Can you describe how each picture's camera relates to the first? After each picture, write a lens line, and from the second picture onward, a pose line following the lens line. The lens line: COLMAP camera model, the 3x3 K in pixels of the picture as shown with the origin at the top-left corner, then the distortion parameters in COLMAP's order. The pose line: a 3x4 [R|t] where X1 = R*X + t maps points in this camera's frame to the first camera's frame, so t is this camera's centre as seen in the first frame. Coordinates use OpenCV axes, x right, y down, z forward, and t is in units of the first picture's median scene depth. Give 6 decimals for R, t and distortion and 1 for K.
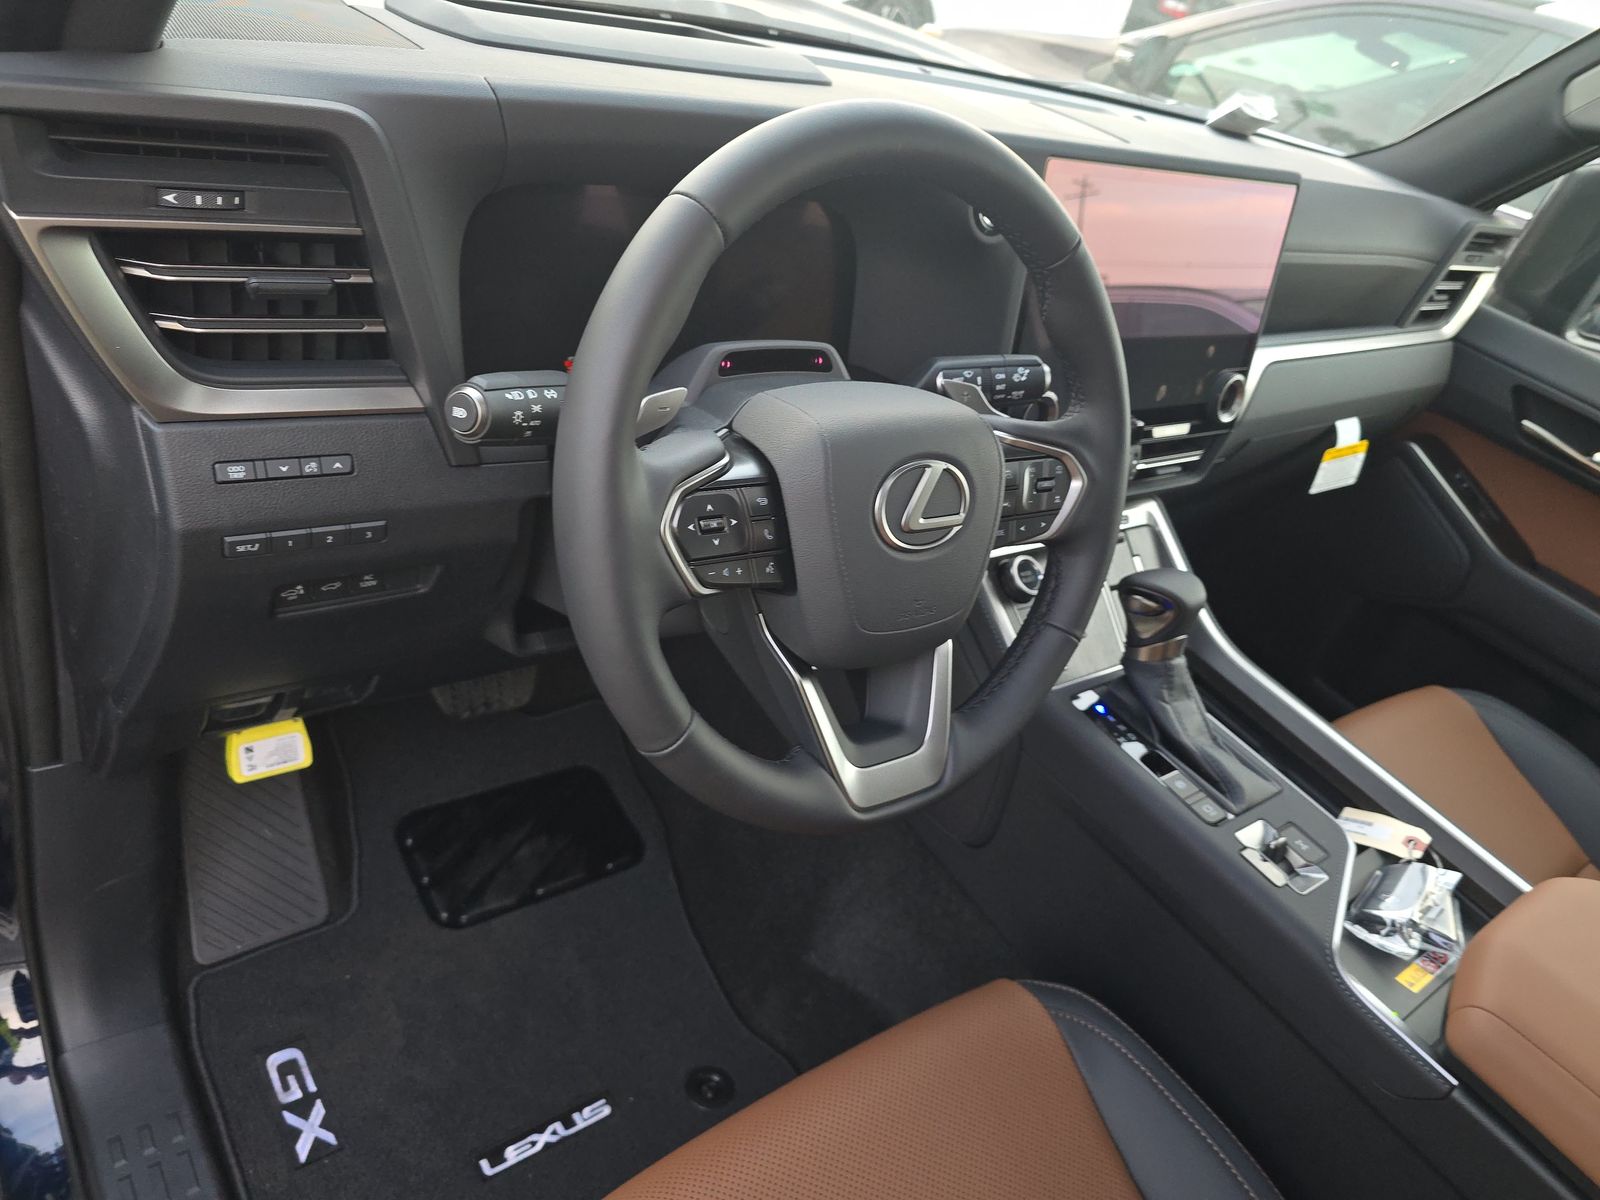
lens RADIAL K [[1090.0, 0, 799.9], [0, 1090.0, 590.3], [0, 0, 1]] dist [0.007566, 0.001694]
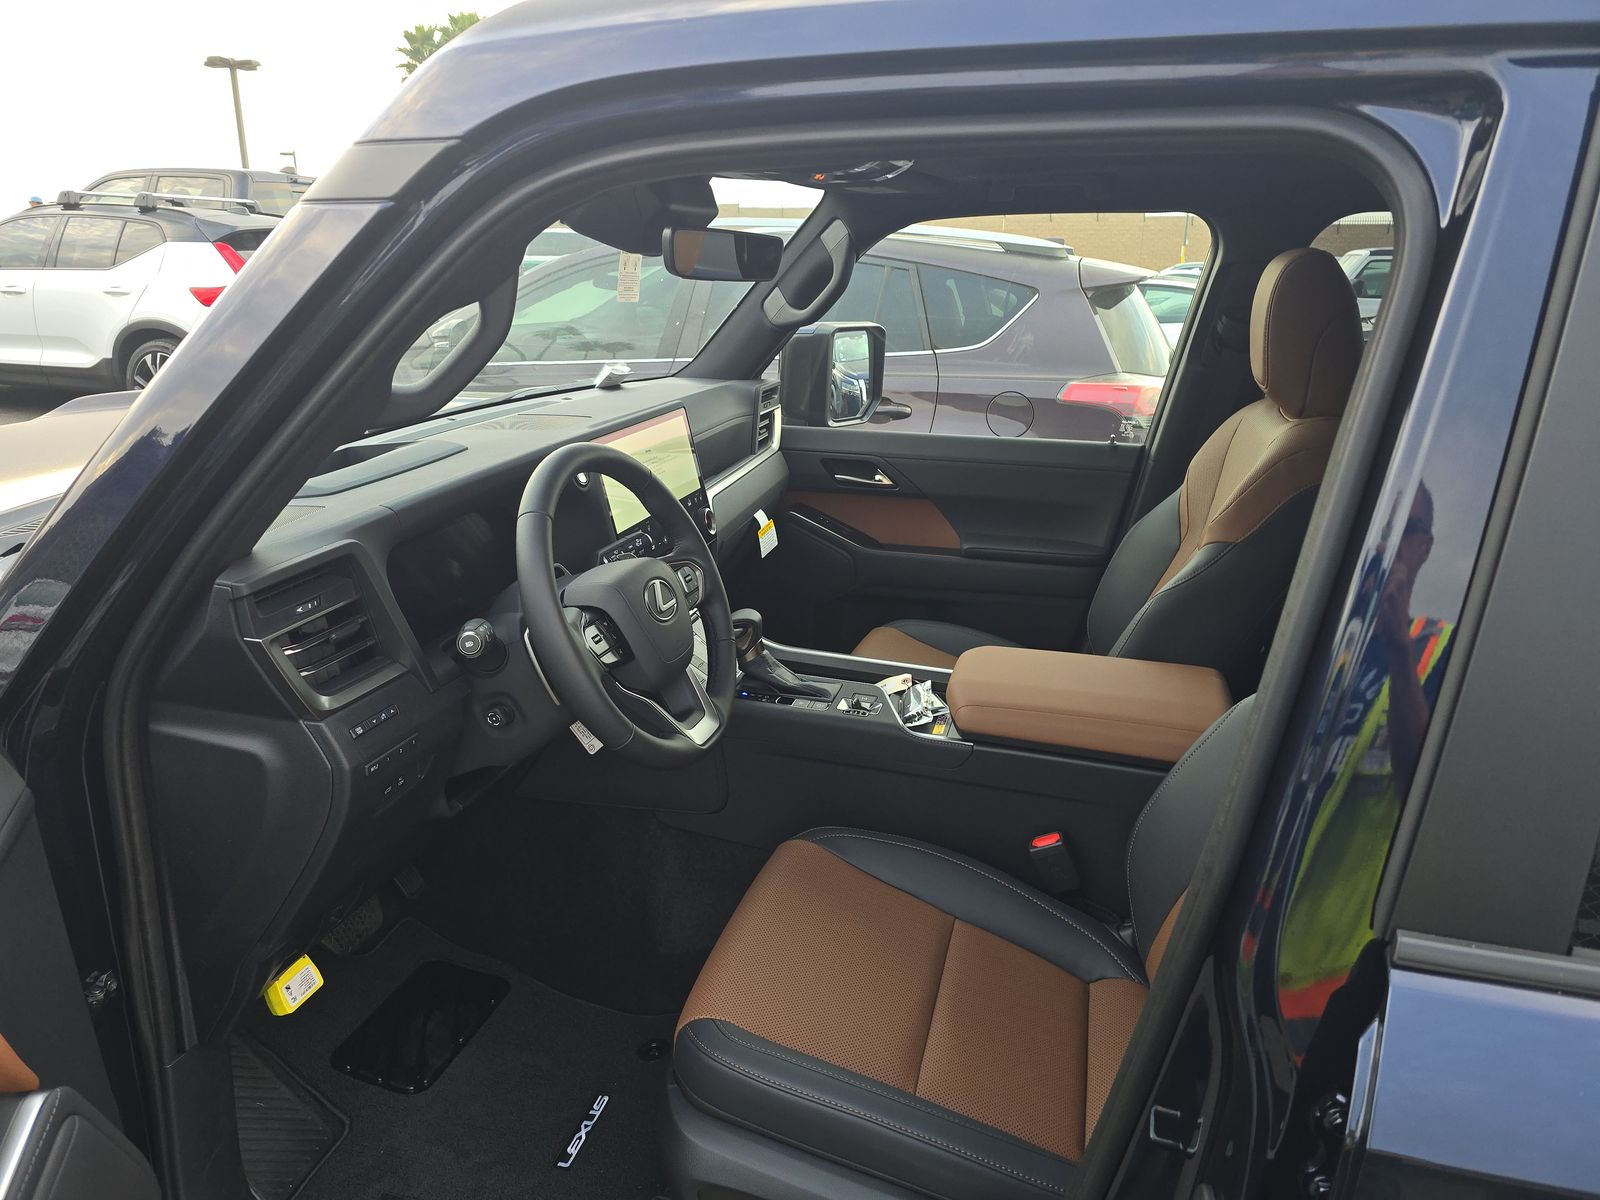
lens RADIAL K [[1090.0, 0, 799.9], [0, 1090.0, 590.3], [0, 0, 1]] dist [0.007566, 0.001694]
pose [[0.767051, -0.409389, 0.493998, -0.440412], [0.496819, 0.866198, -0.053591, 0.095200], [-0.405960, 0.286535, 0.867810, -0.602772]]
